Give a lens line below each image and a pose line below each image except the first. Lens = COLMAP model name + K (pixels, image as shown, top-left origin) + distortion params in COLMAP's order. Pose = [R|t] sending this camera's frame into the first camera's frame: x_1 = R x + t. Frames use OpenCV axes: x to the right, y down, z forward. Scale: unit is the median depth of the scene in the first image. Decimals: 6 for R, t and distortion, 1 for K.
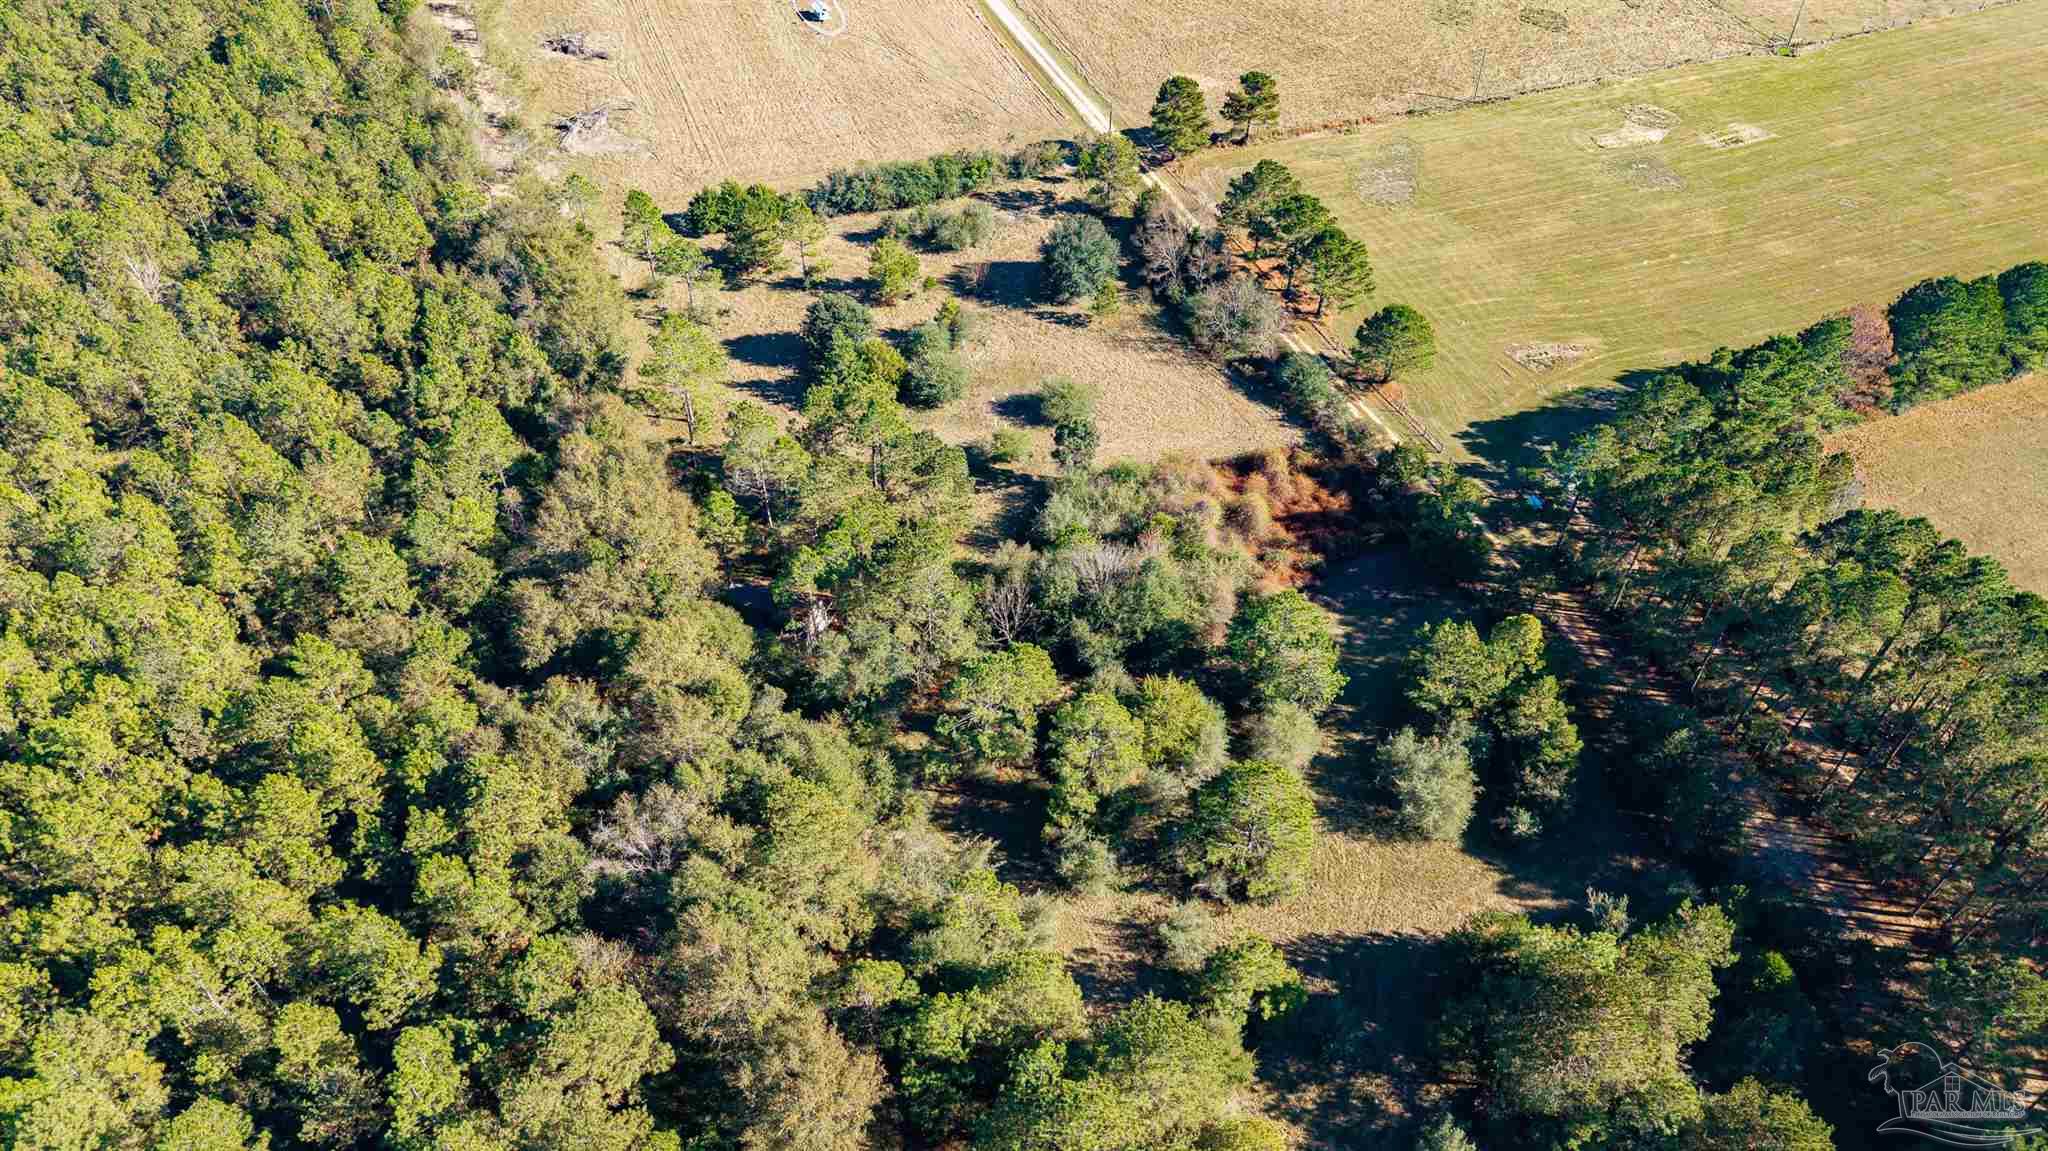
lens RADIAL K [[1364.4, 0, 1029.0], [0, 1364.4, 581.5], [0, 0, 1]] dist [0.032200, -0.033361]
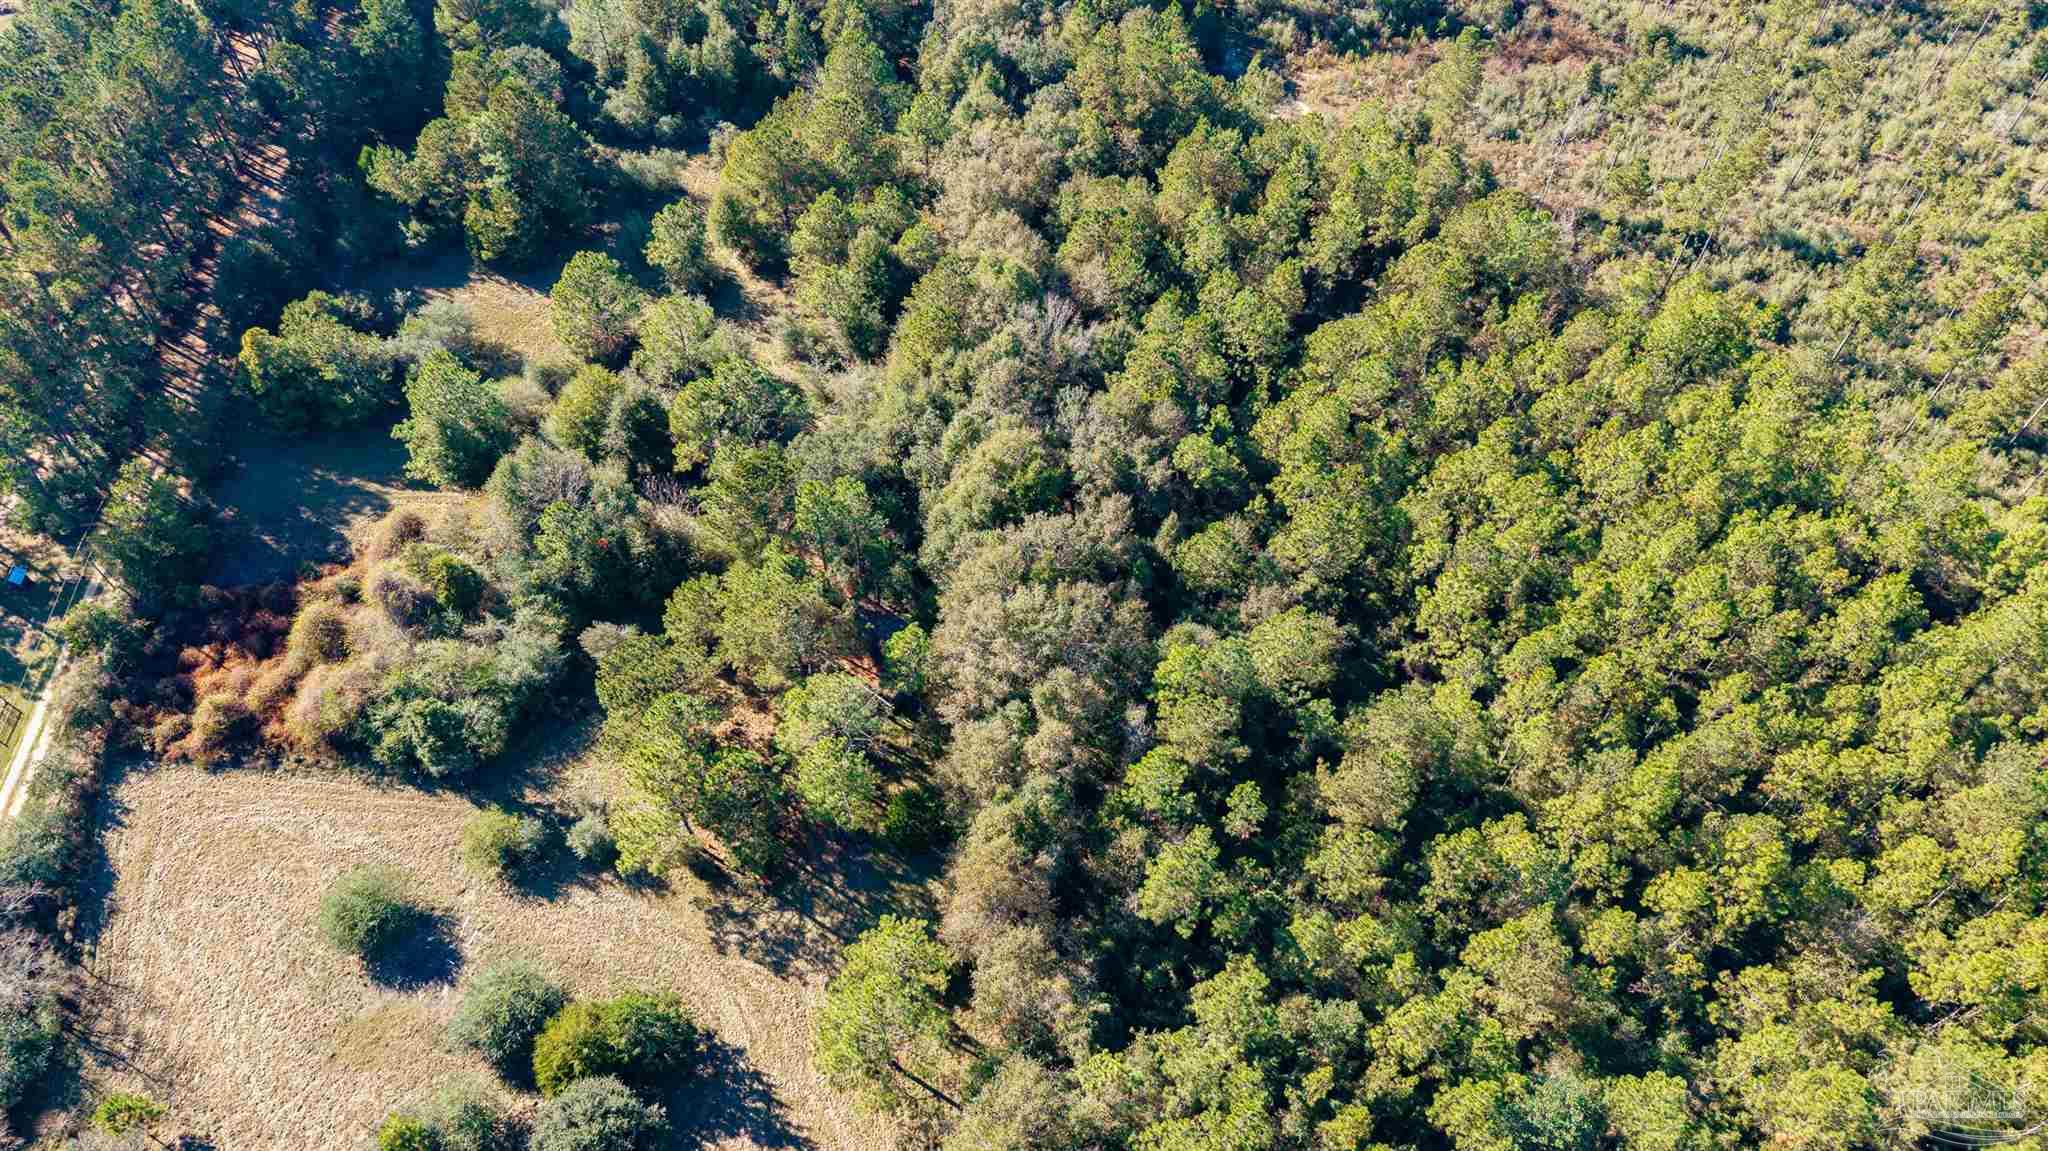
lens RADIAL K [[1364.4, 0, 1022.8], [0, 1364.4, 565.6], [0, 0, 1]] dist [0.032200, -0.033361]
pose [[-0.944310, -0.268528, 0.190190, -0.374799], [0.222500, -0.095235, 0.970270, -0.724287], [-0.242432, 0.958553, 0.149679, 0.681368]]
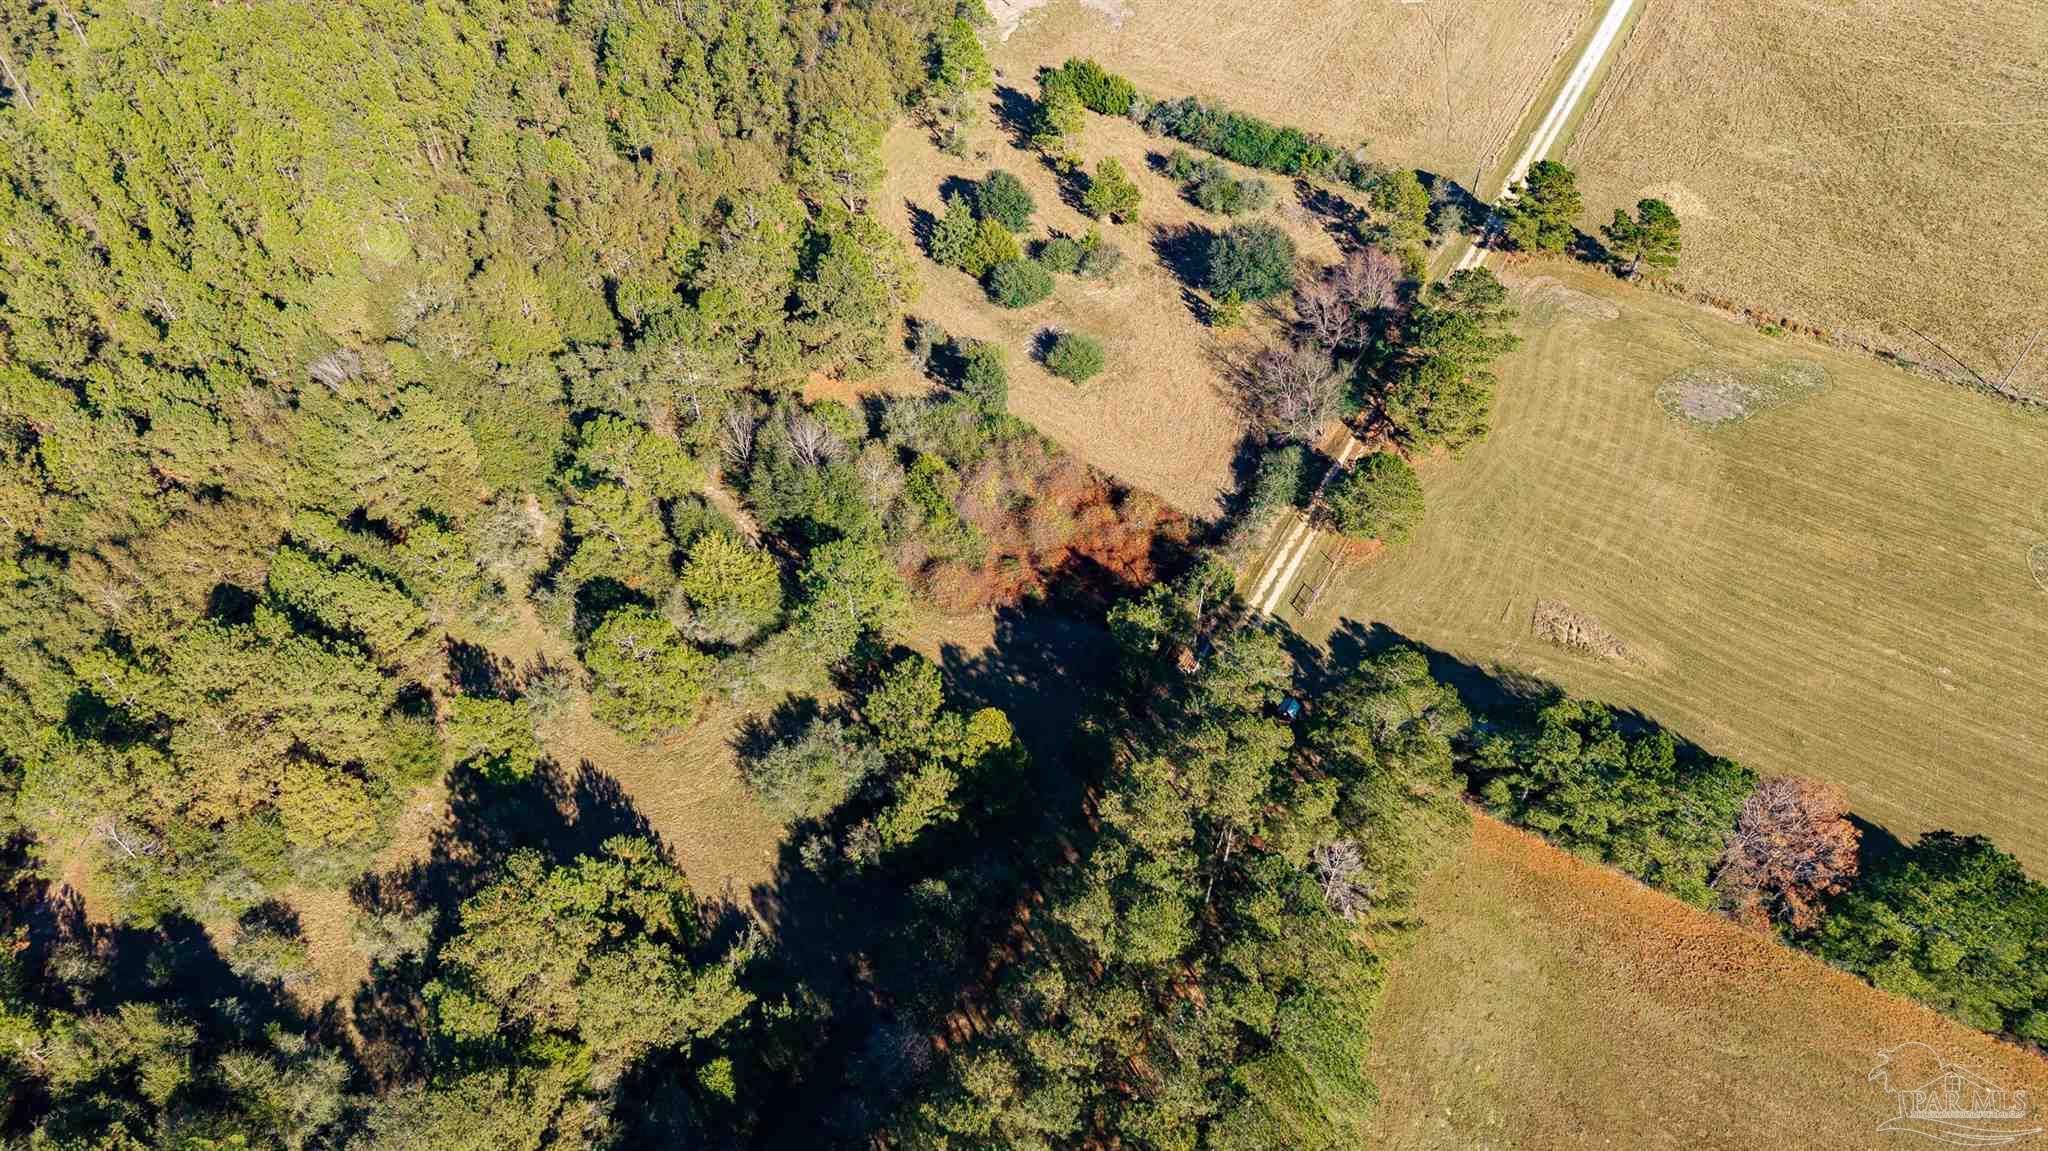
lens RADIAL K [[1364.4, 0, 1024.8], [0, 1364.4, 594.3], [0, 0, 1]] dist [0.032200, -0.033361]
pose [[0.621008, 0.581673, -0.525363, 0.647849], [-0.552672, 0.800244, 0.232728, -0.213343], [0.555790, 0.145828, 0.818432, 0.194604]]
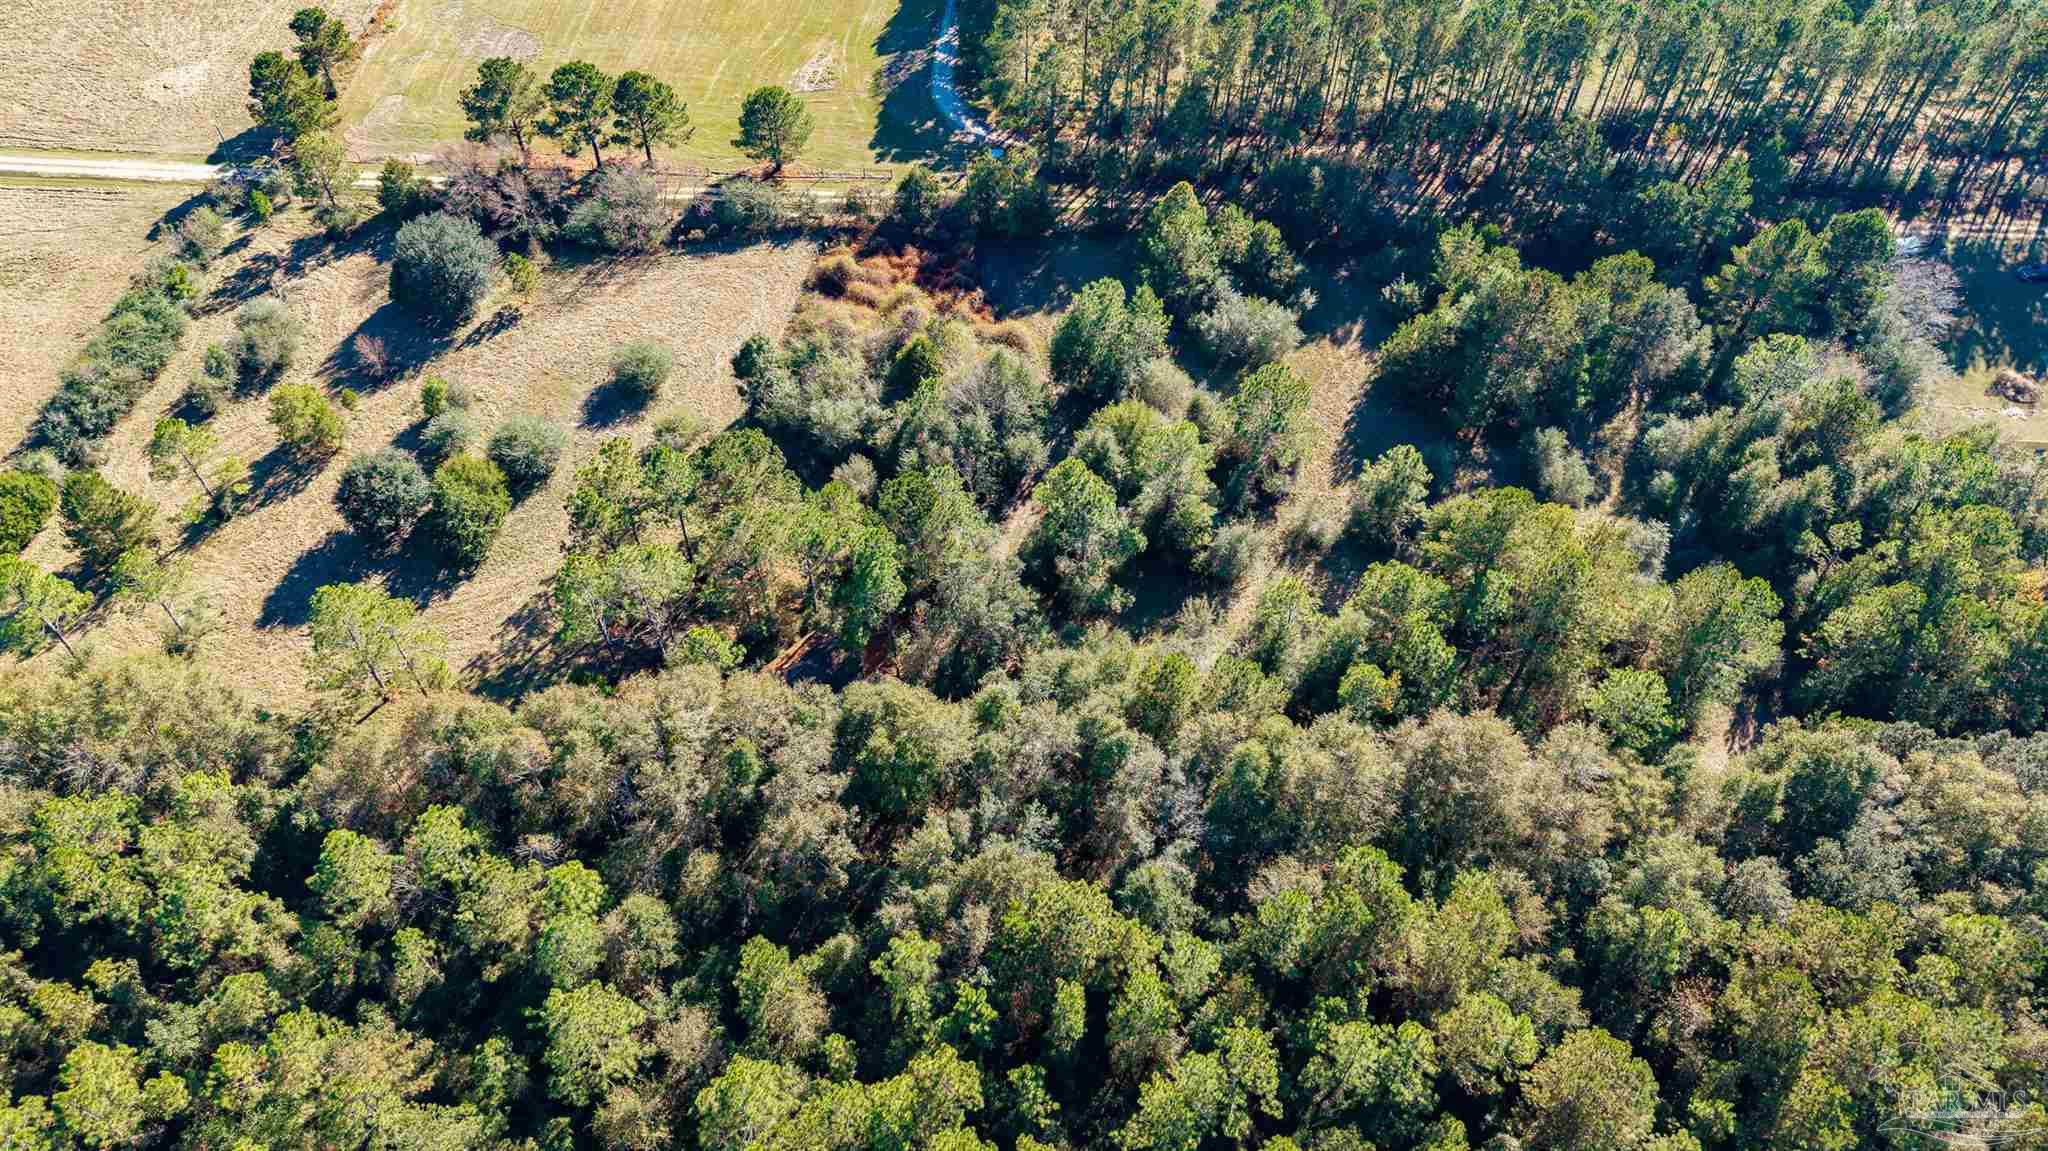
lens RADIAL K [[1364.4, 0, 1031.7], [0, 1364.4, 579.0], [0, 0, 1]] dist [0.032200, -0.033361]
pose [[0.405025, -0.713650, 0.571541, -0.498594], [0.639650, 0.667831, 0.380591, -0.225948], [-0.653302, 0.211437, 0.726974, 0.221303]]
